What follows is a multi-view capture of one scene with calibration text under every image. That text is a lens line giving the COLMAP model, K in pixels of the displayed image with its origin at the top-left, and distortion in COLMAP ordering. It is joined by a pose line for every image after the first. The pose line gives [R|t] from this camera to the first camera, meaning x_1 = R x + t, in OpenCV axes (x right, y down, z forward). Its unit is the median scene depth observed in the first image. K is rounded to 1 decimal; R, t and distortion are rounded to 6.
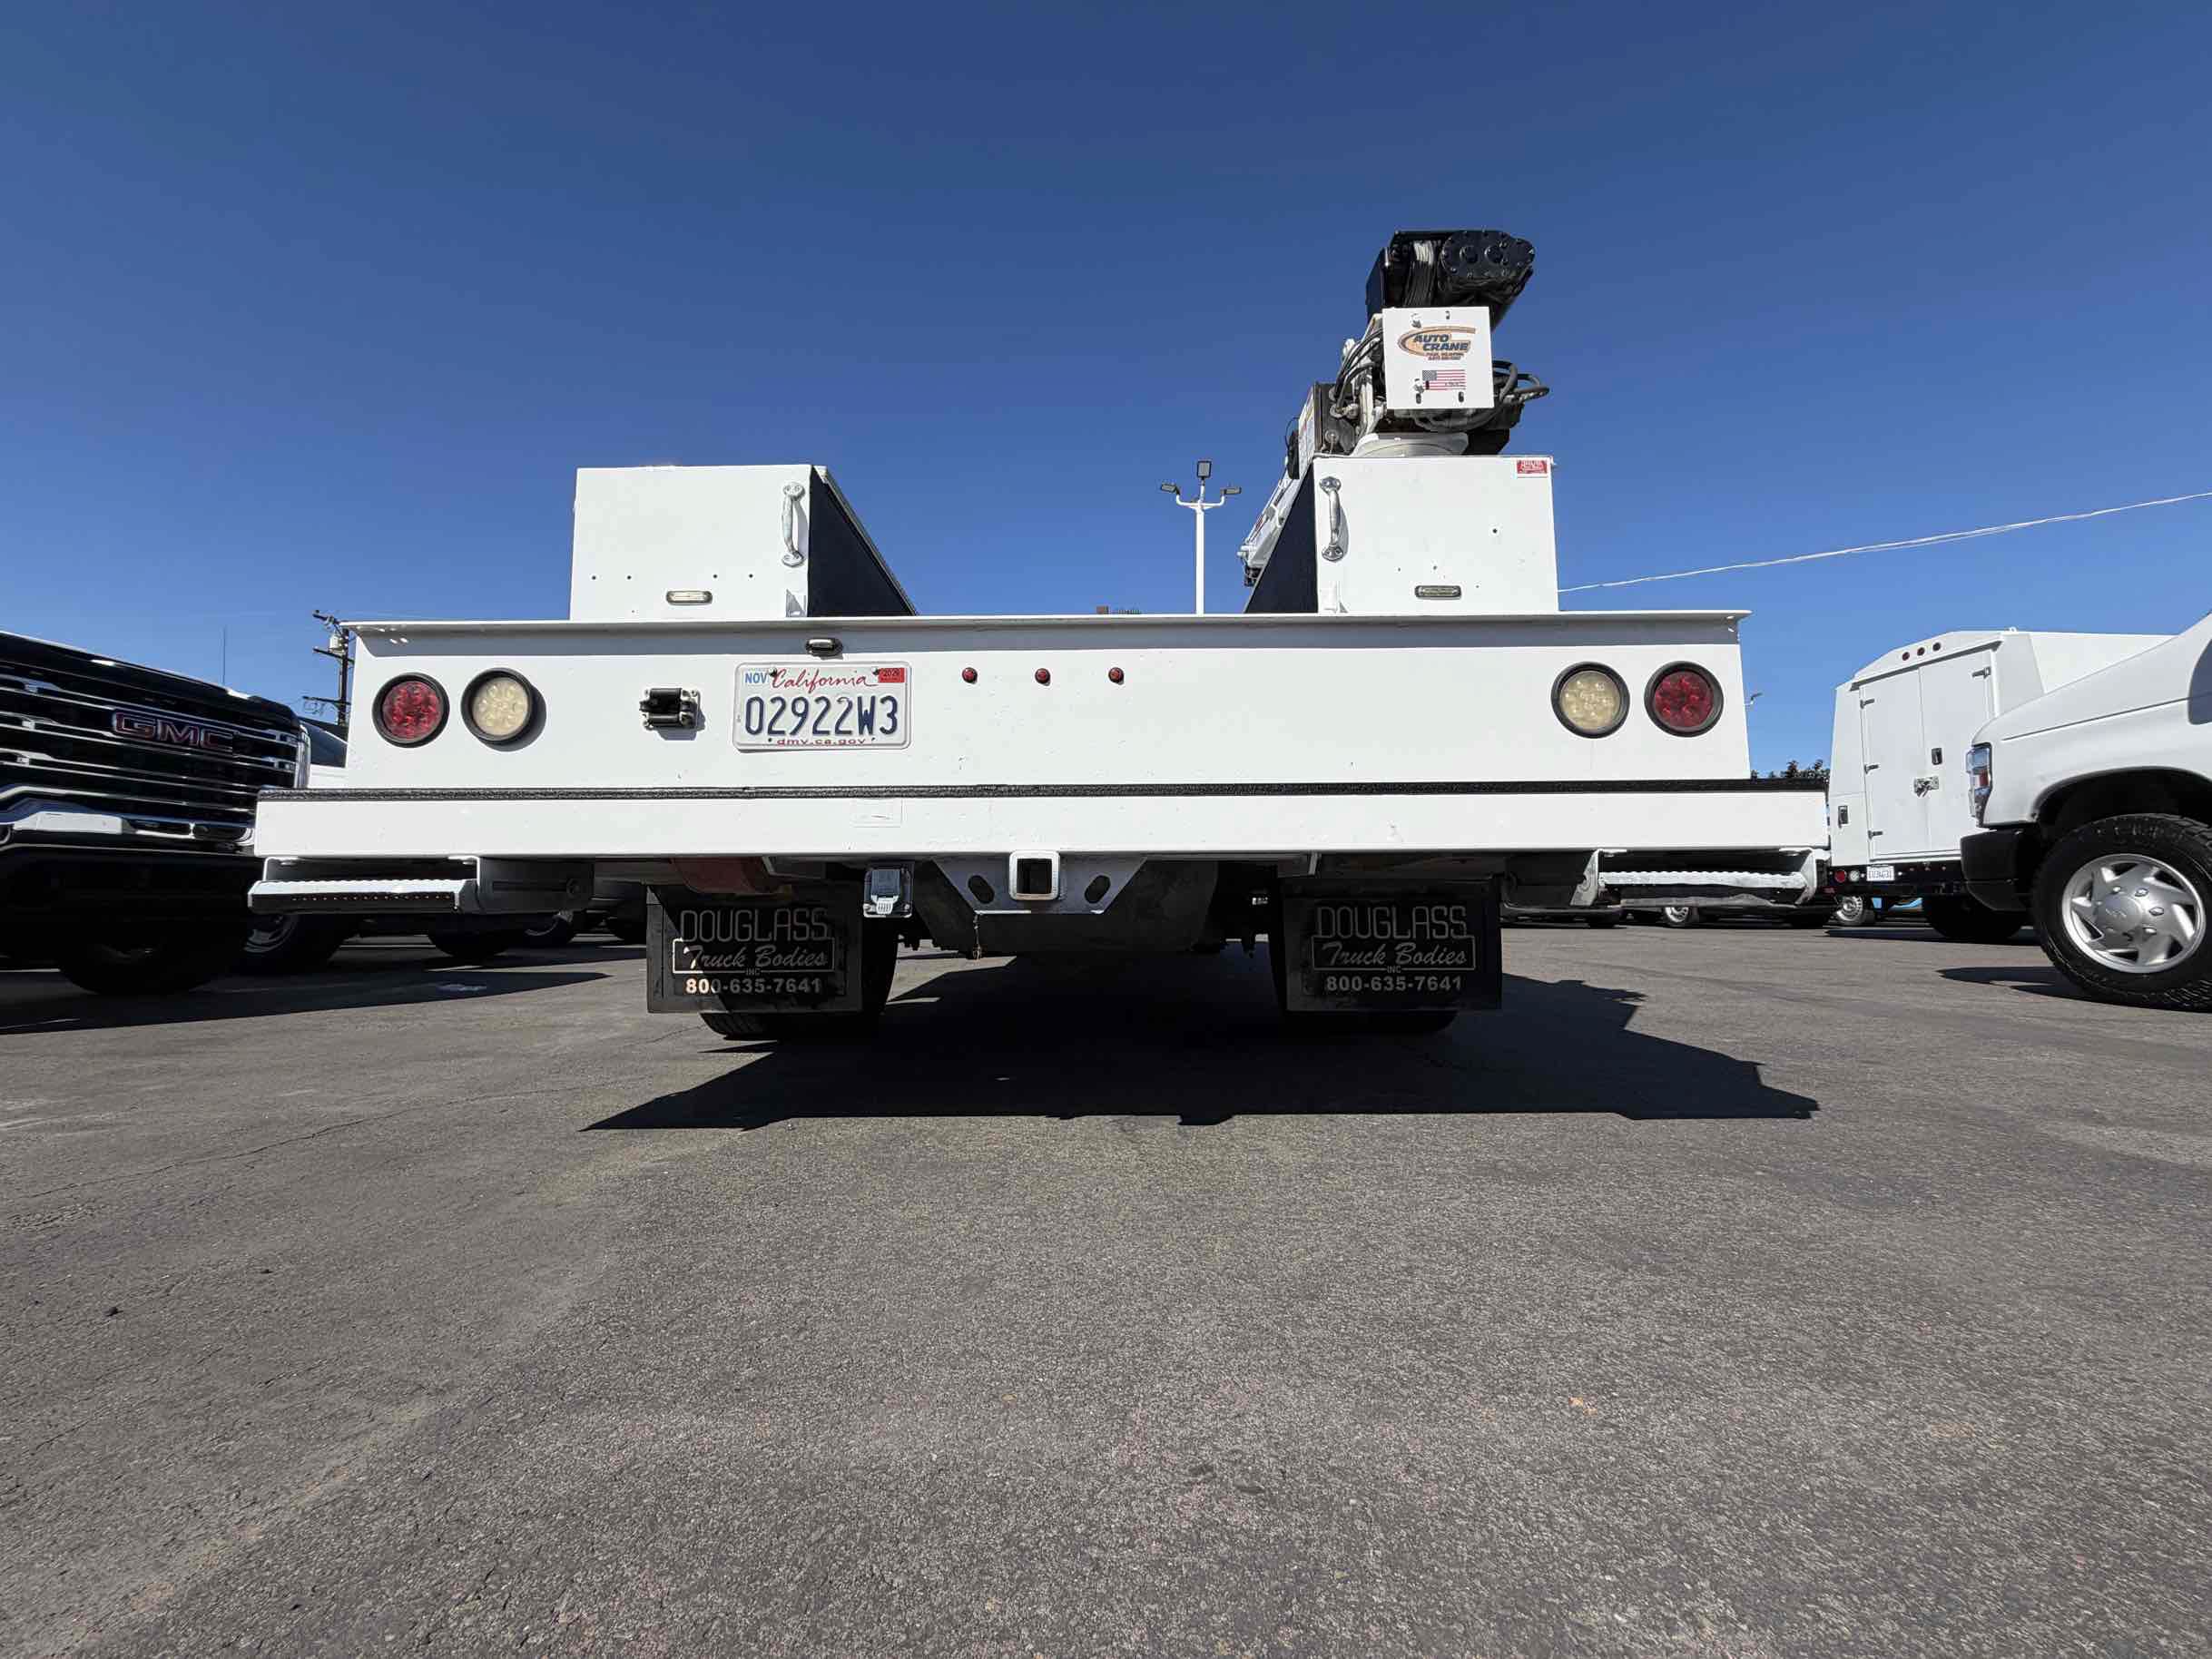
lens RADIAL K [[887.4, 0, 1094.5], [0, 887.4, 845.4], [0, 0, 1]] dist [-0.002288, 0.002028]
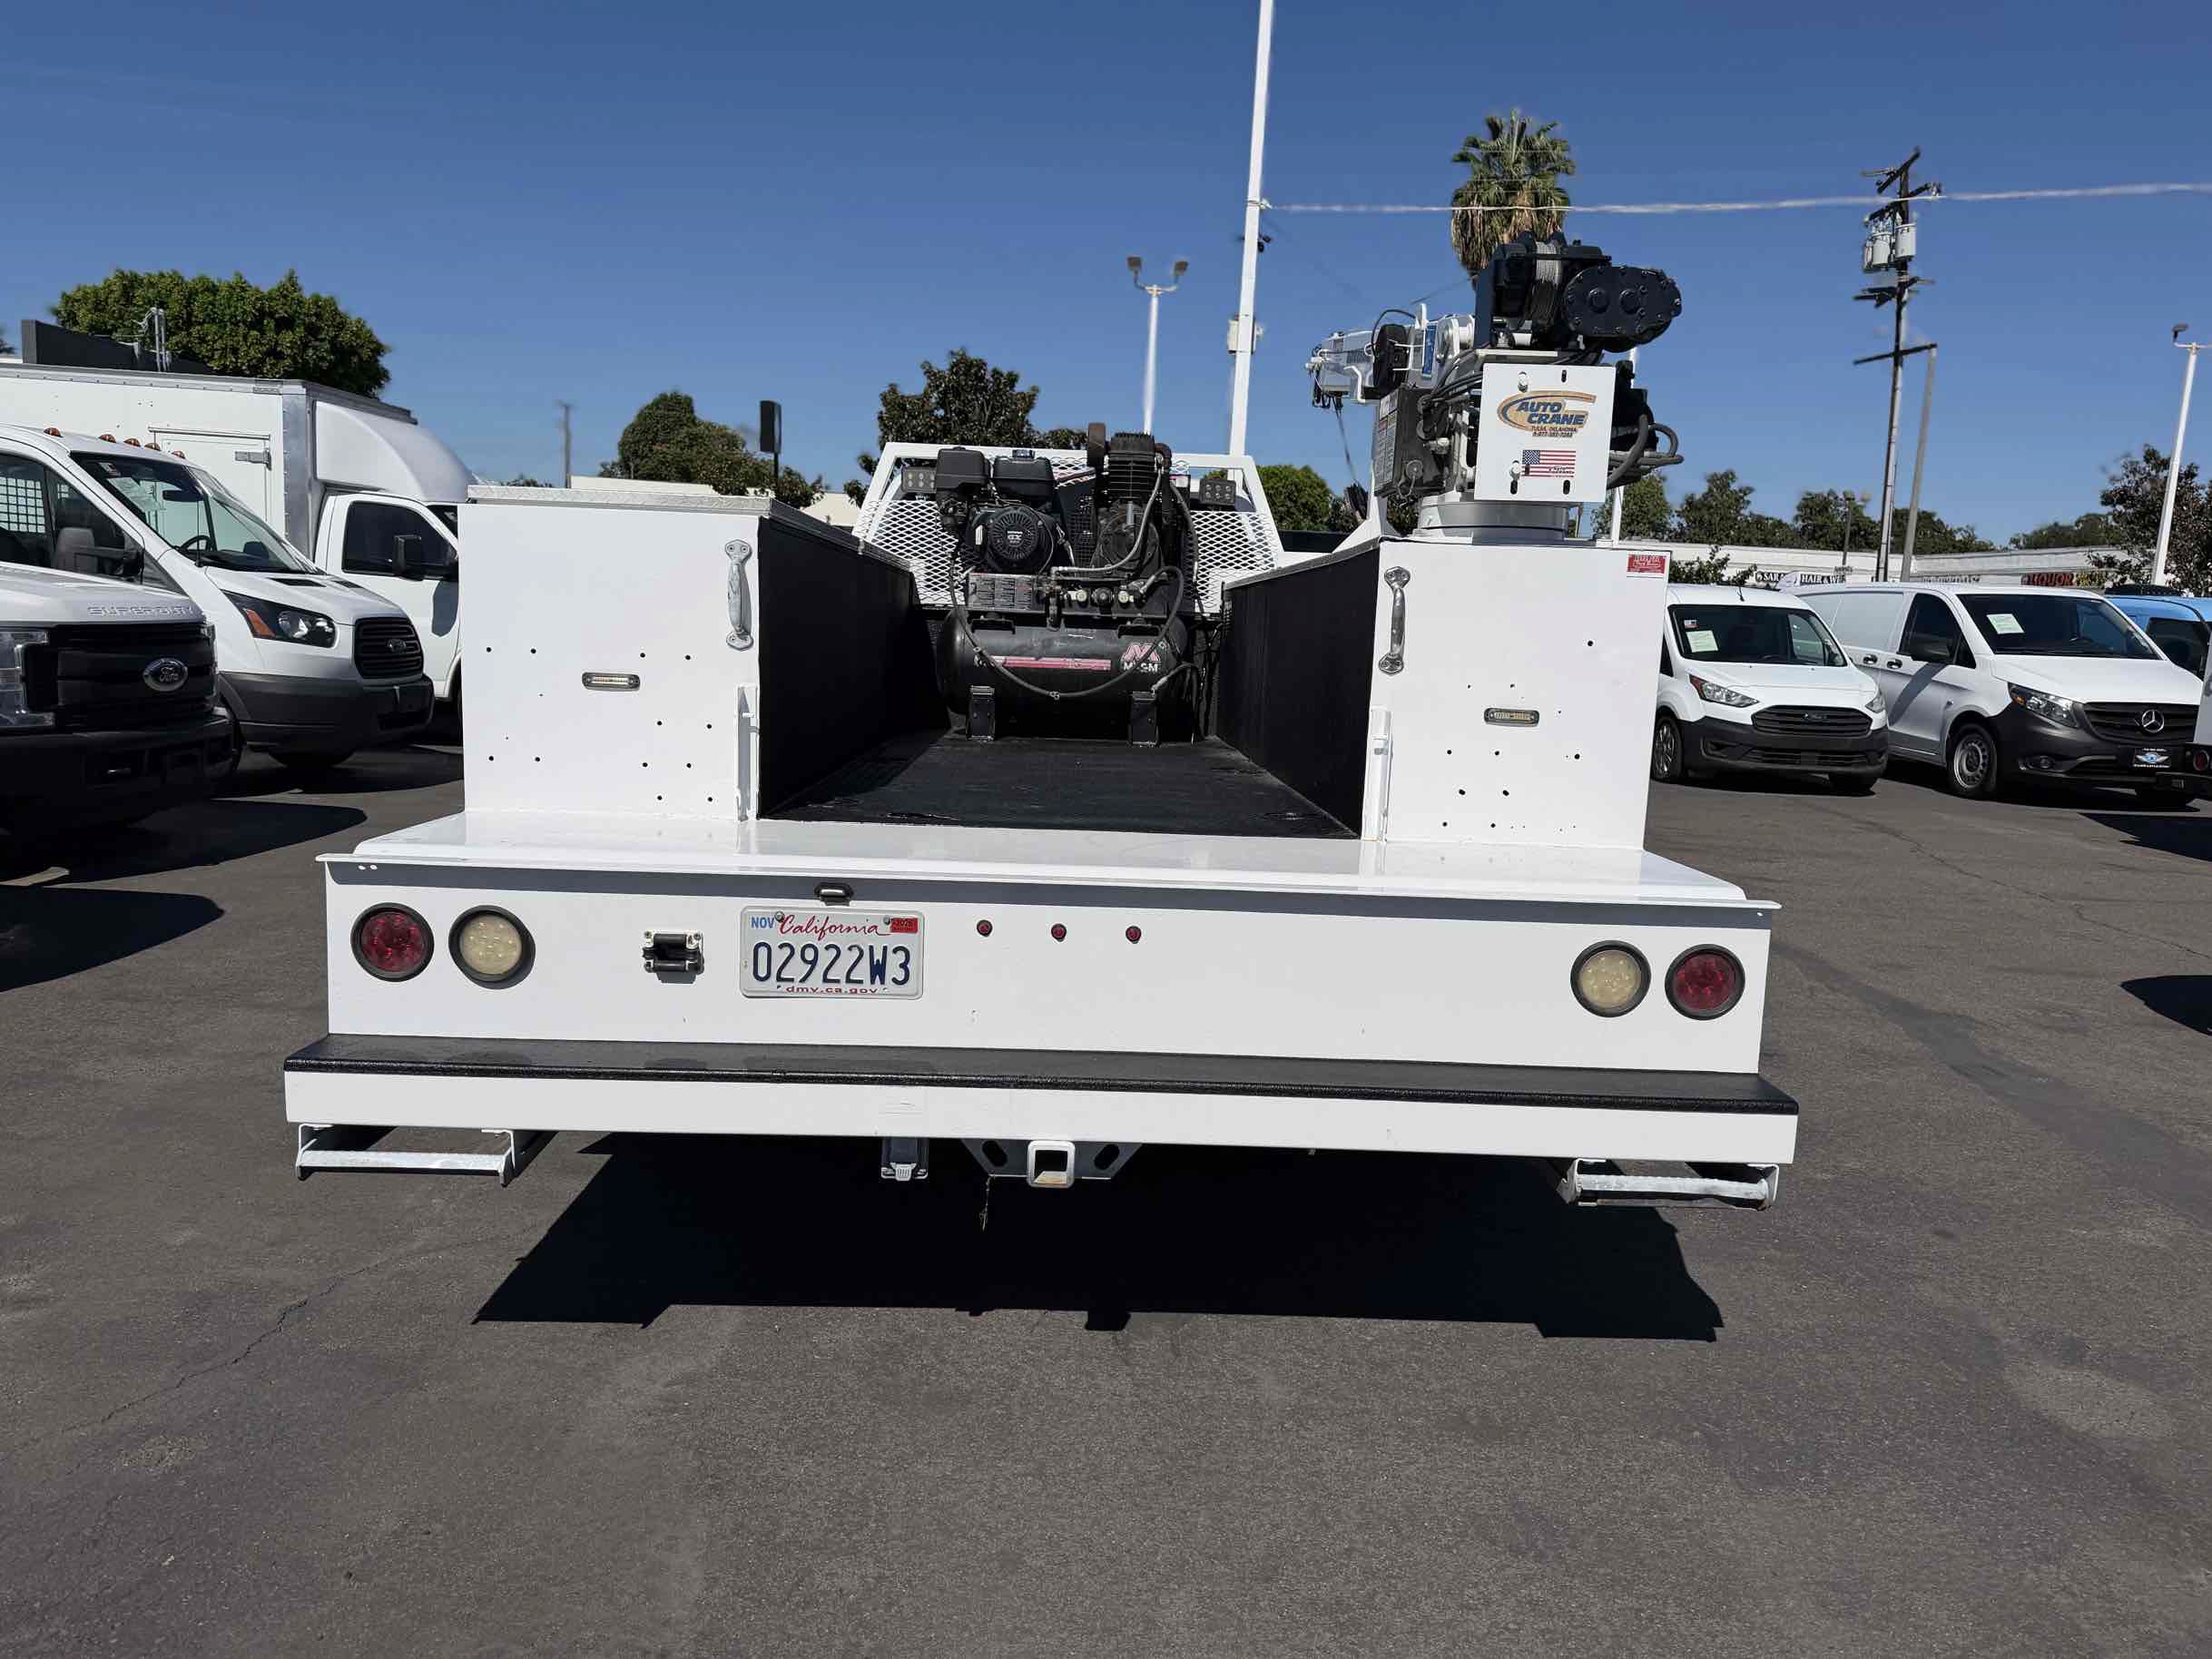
lens RADIAL K [[1542.1, 0, 1099.6], [0, 1542.1, 847.8], [0, 0, 1]] dist [0.077791, -0.104531]
pose [[0.998320, 0.038305, 0.043480, -0.092471], [-0.046936, 0.974575, 0.219092, -0.655345], [-0.033983, -0.220765, 0.974735, -0.634854]]
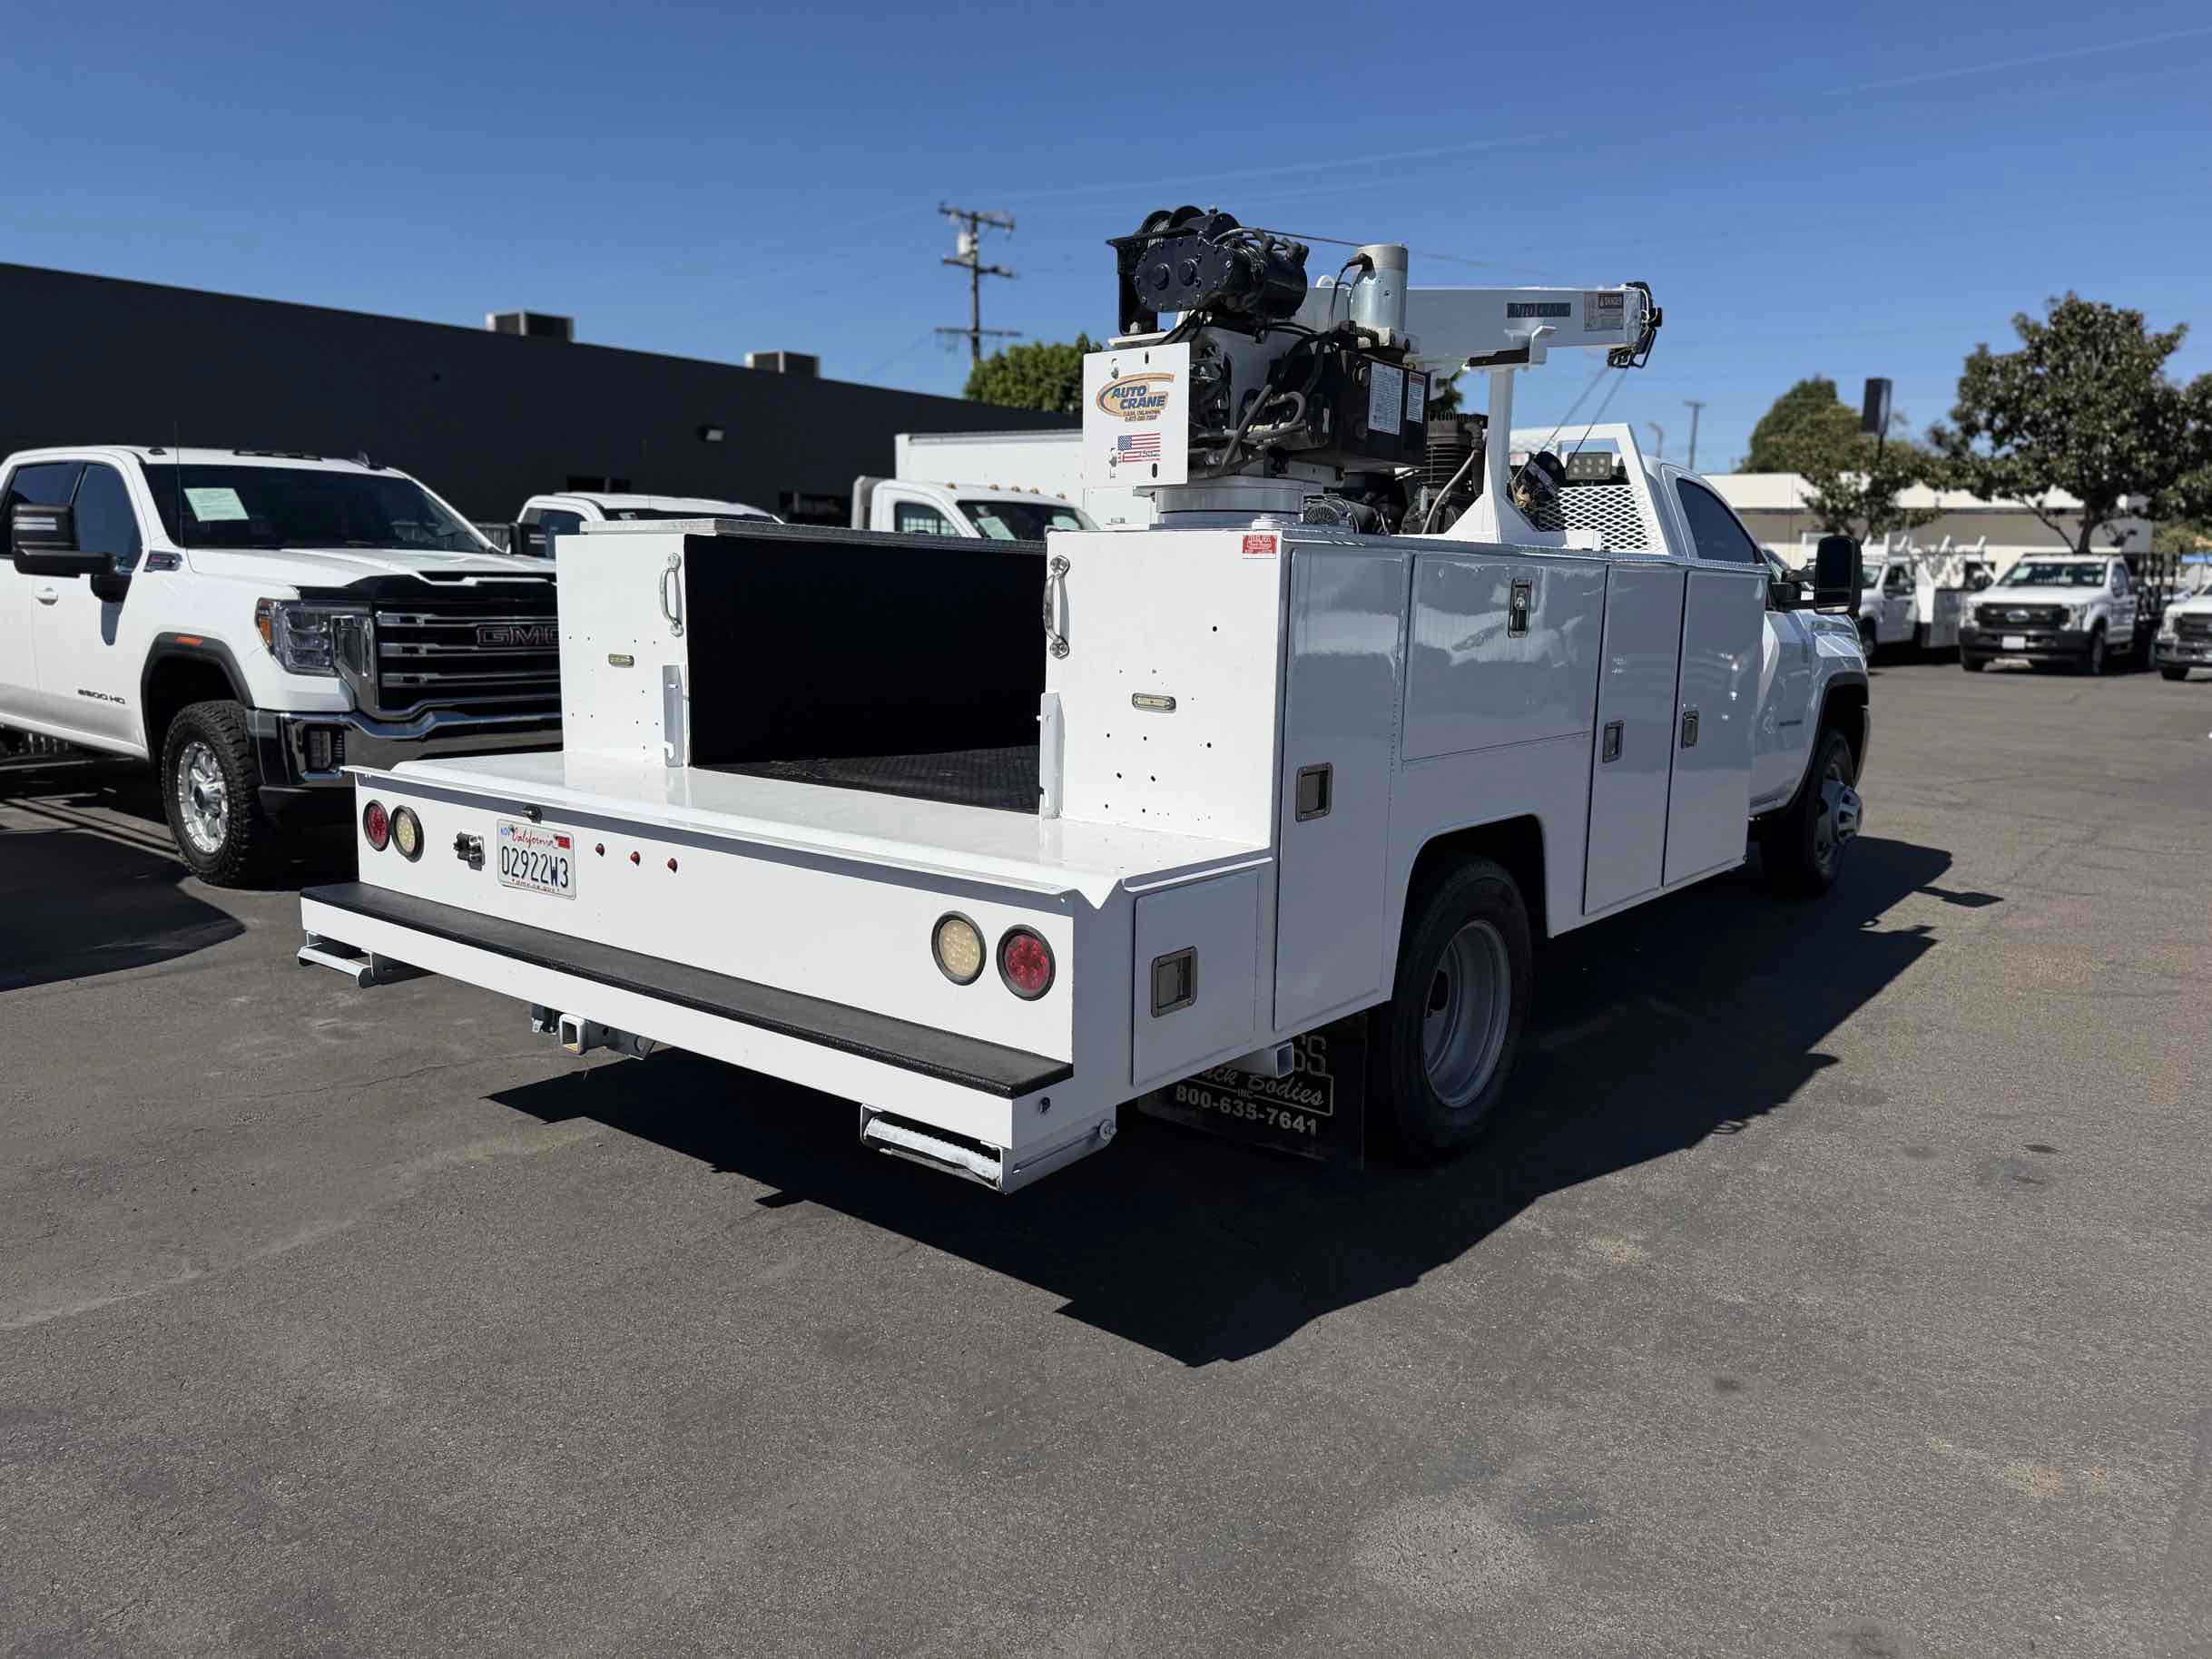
lens RADIAL K [[1542.1, 0, 1108.6], [0, 1542.1, 835.4], [0, 0, 1]] dist [0.077791, -0.104531]
pose [[0.788096, 0.115805, -0.604561, 1.754354], [0.024636, 0.975423, 0.218959, -0.675462], [0.615059, -0.187455, 0.765874, -0.235717]]
